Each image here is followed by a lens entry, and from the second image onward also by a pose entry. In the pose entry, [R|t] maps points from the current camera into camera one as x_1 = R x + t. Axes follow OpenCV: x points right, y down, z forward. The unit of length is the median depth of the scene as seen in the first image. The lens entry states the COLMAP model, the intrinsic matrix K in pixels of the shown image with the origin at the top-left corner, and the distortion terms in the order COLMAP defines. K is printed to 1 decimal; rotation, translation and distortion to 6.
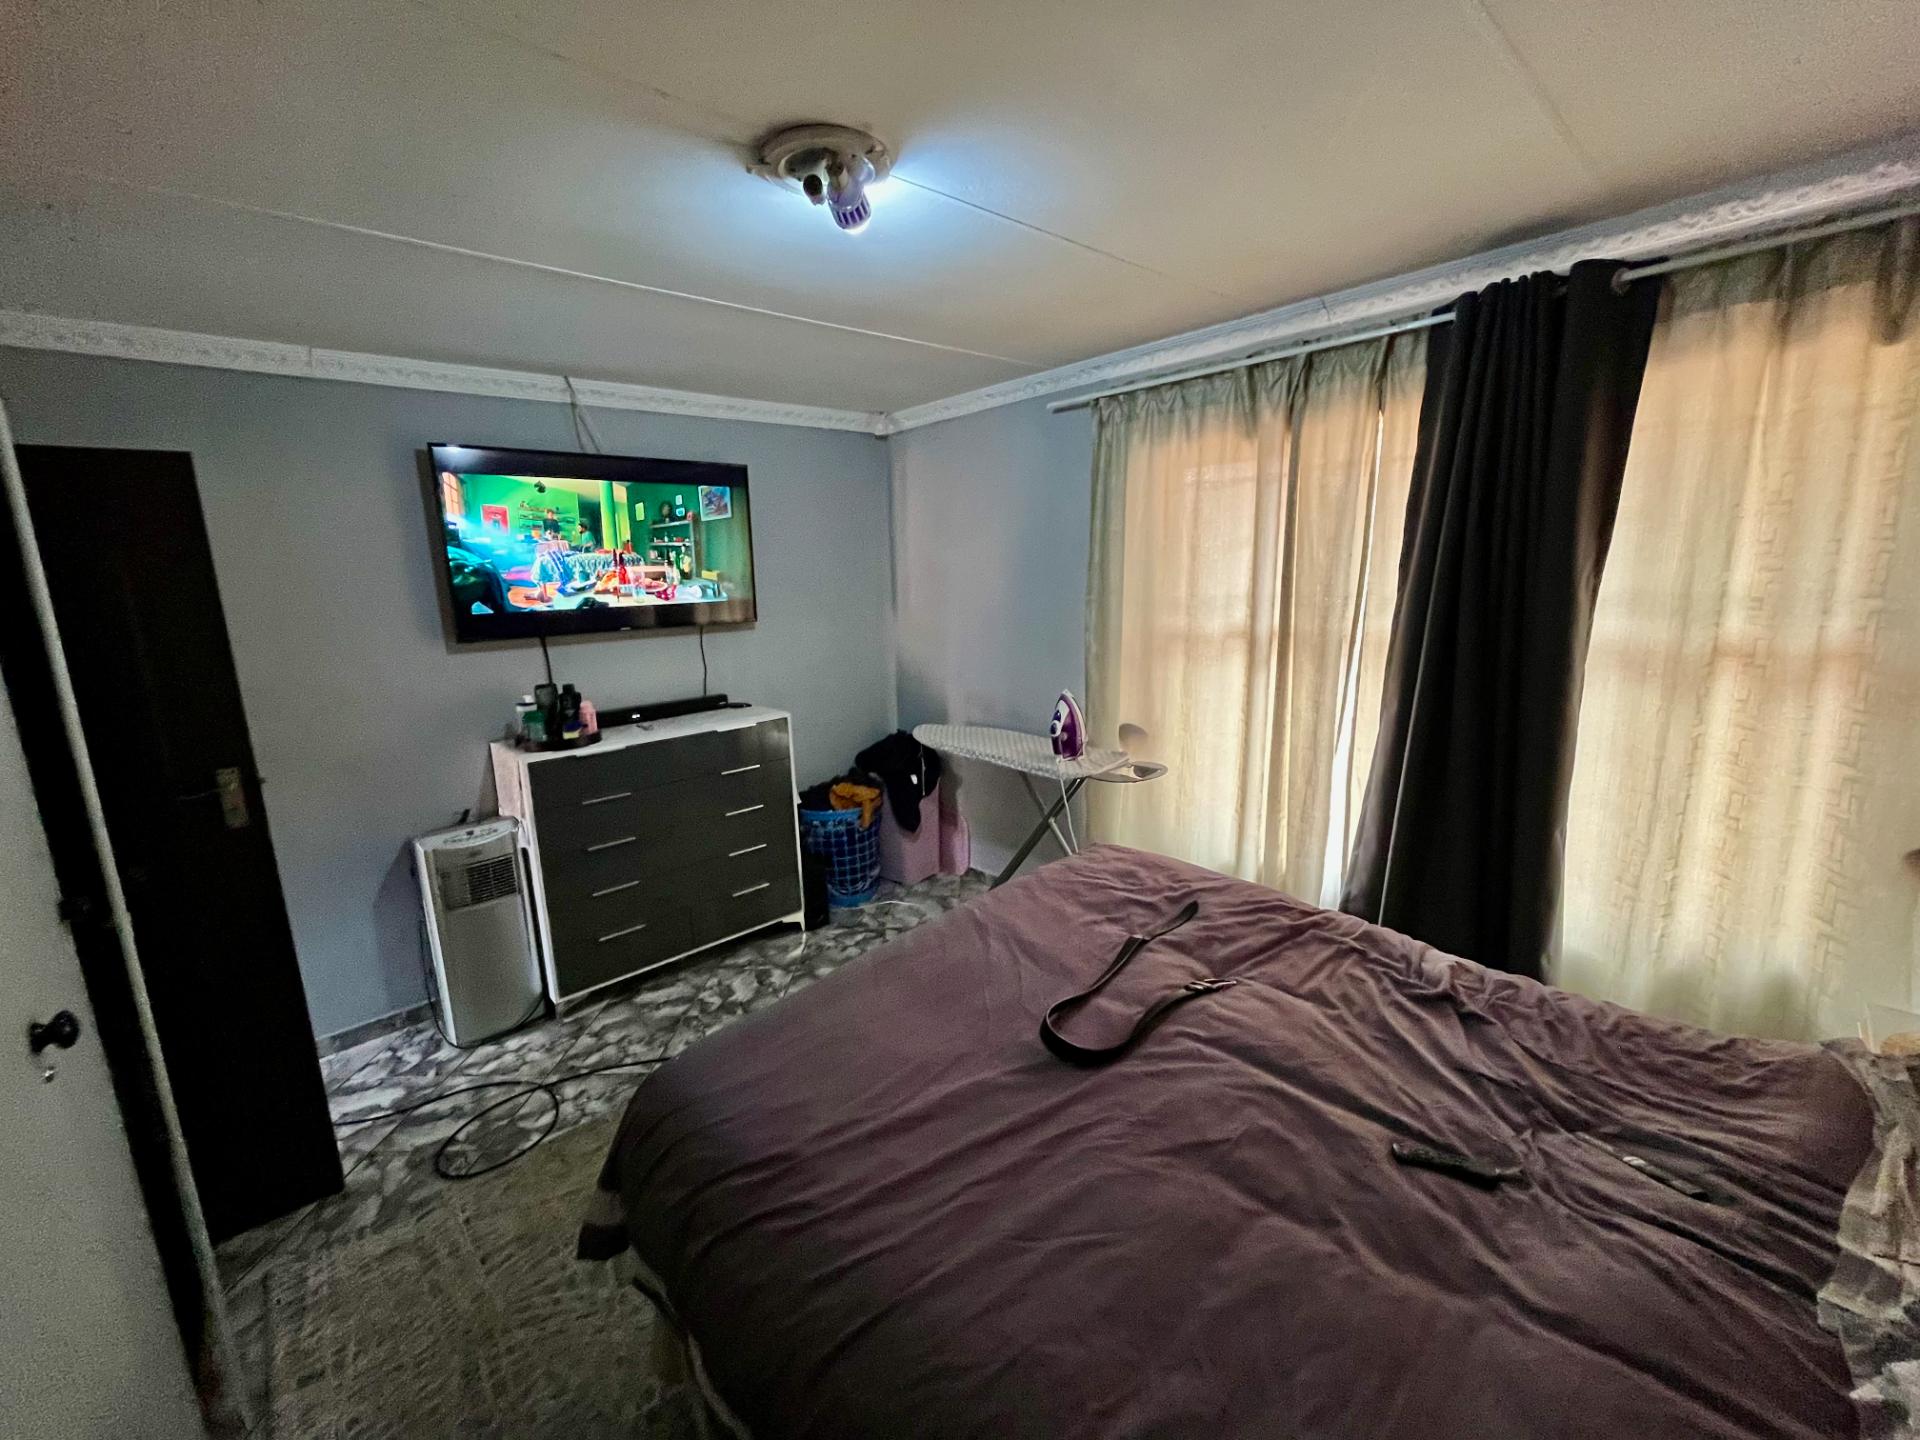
lens RADIAL K [[775.9, 0, 955.8], [0, 775.9, 723.5], [0, 0, 1]] dist [-0.004736, 0.000399]
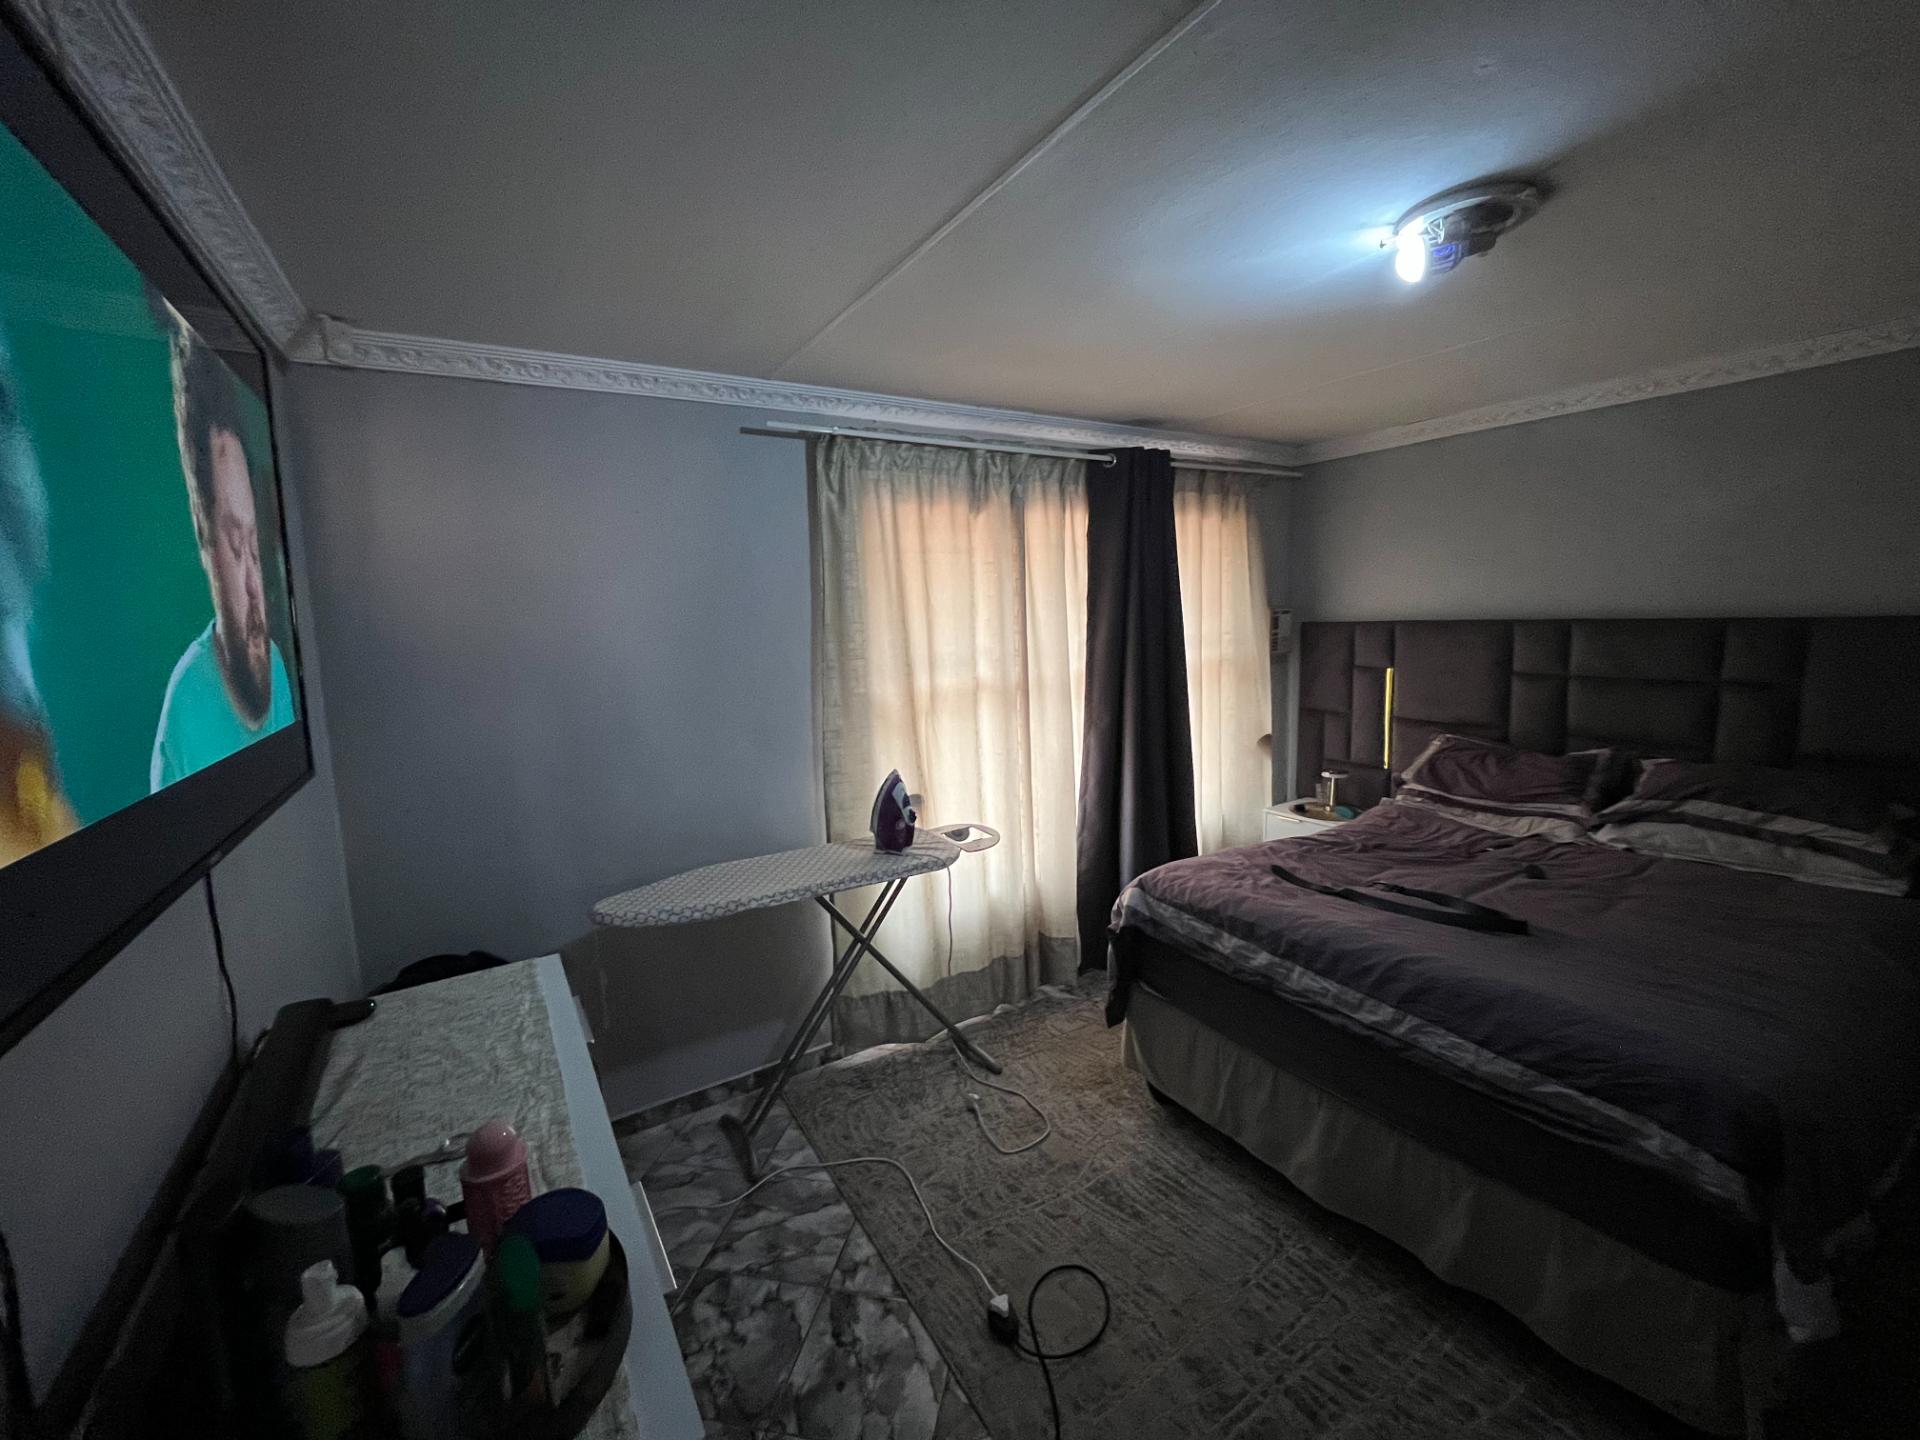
lens RADIAL K [[775.9, 0, 953.3], [0, 775.9, 722.5], [0, 0, 1]] dist [-0.004736, 0.000399]
pose [[0.190991, -0.113220, 0.975040, -0.958977], [0.223349, 0.972283, 0.069150, -0.199588], [-0.955844, 0.204567, 0.210985, 1.086863]]
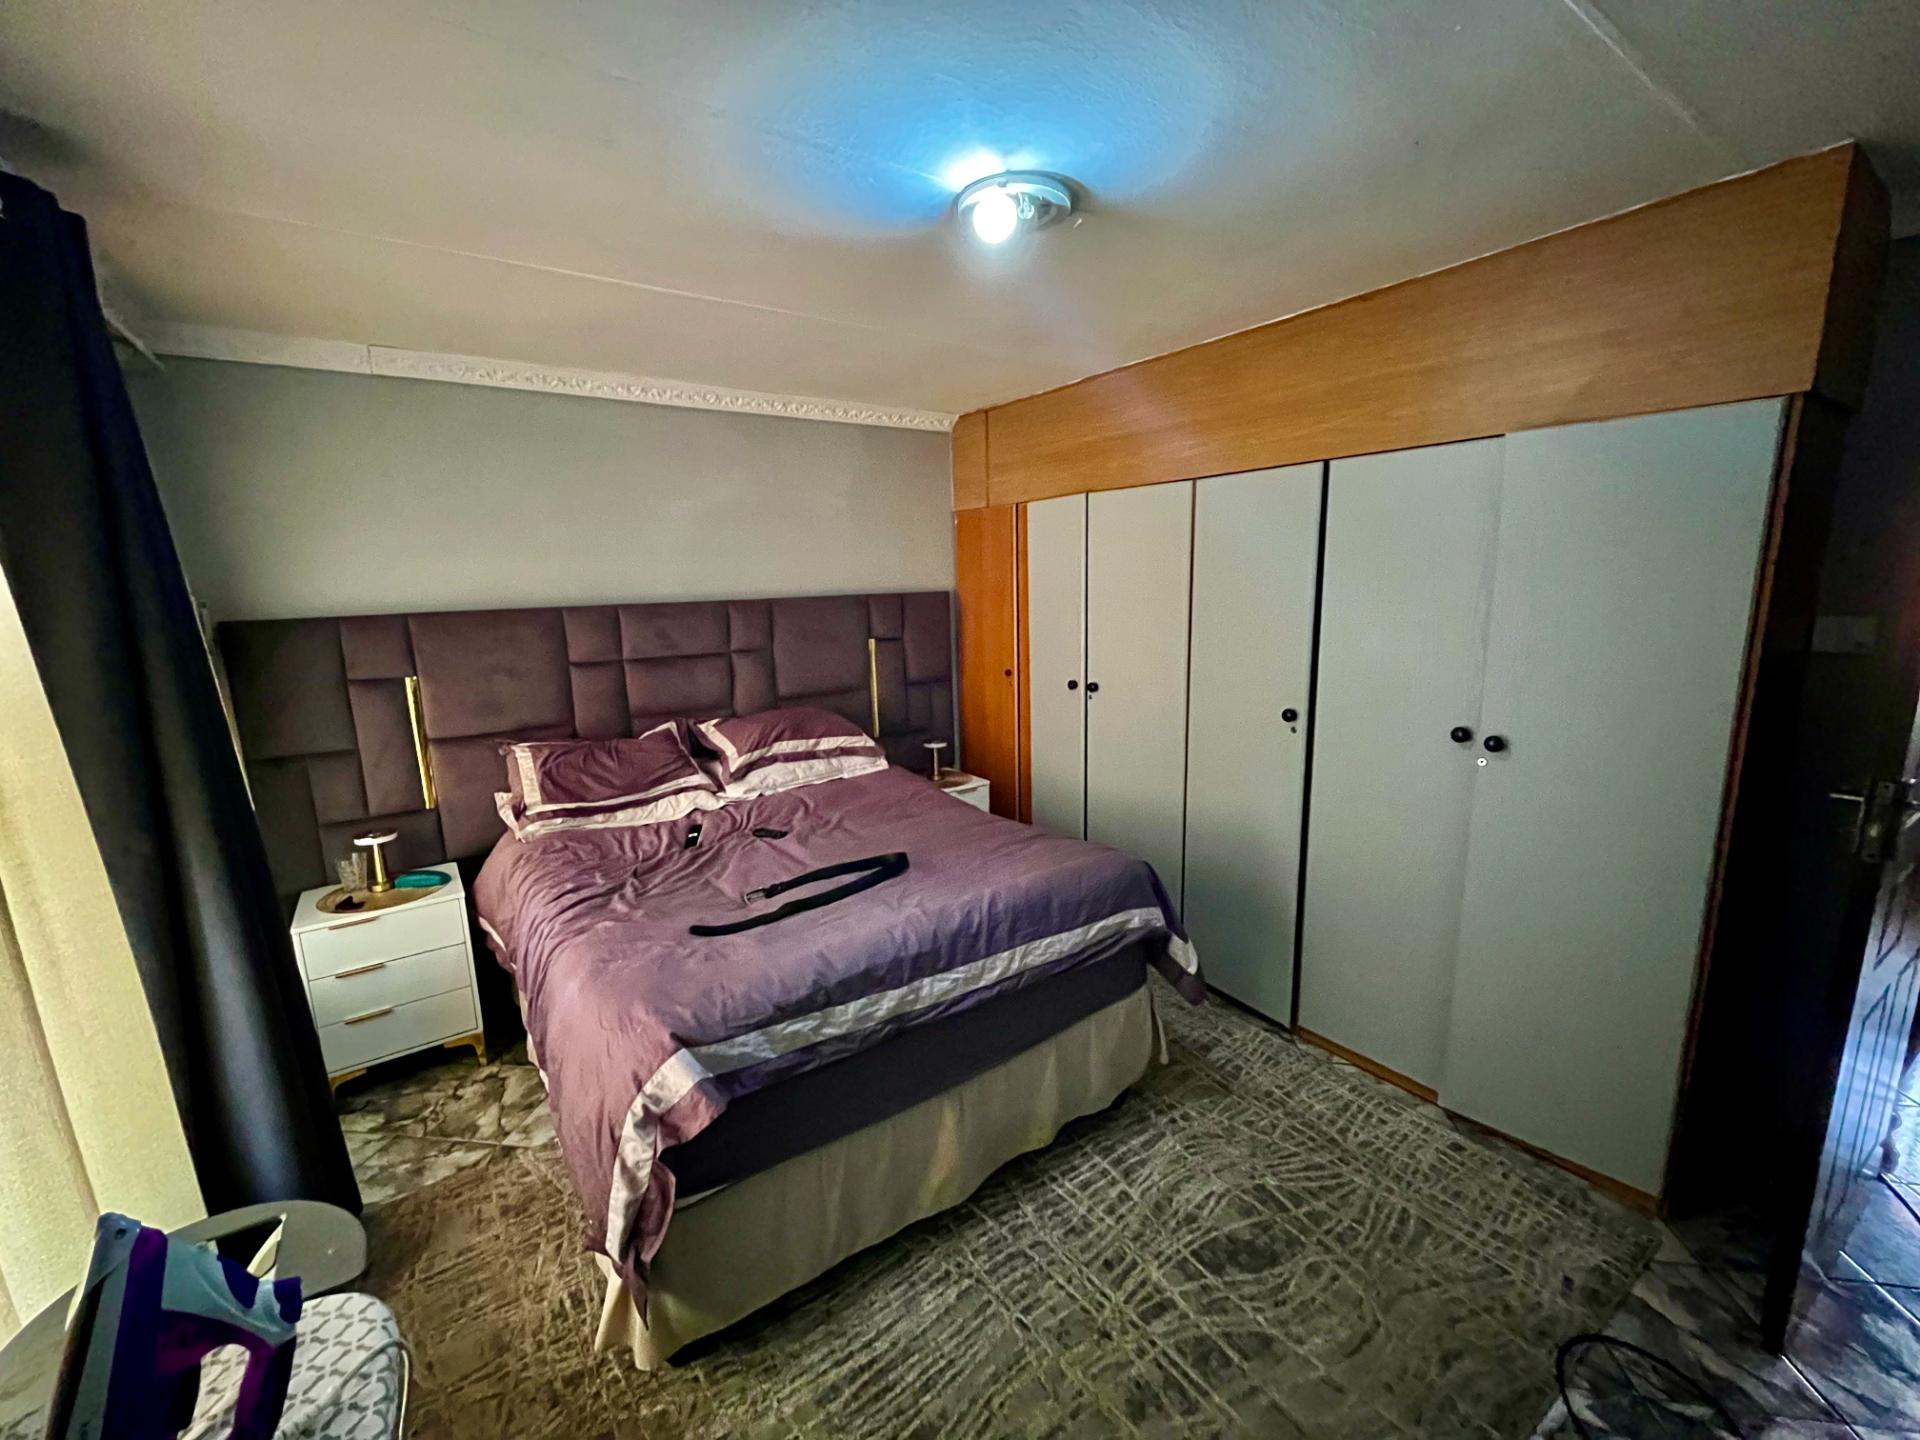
lens RADIAL K [[775.9, 0, 952.8], [0, 775.9, 720.6], [0, 0, 1]] dist [-0.004736, 0.000399]
pose [[-0.988583, 0.033943, 0.146804, -0.153008], [0.086276, 0.926284, 0.366817, -0.309211], [-0.123532, 0.375295, -0.918637, 1.599127]]
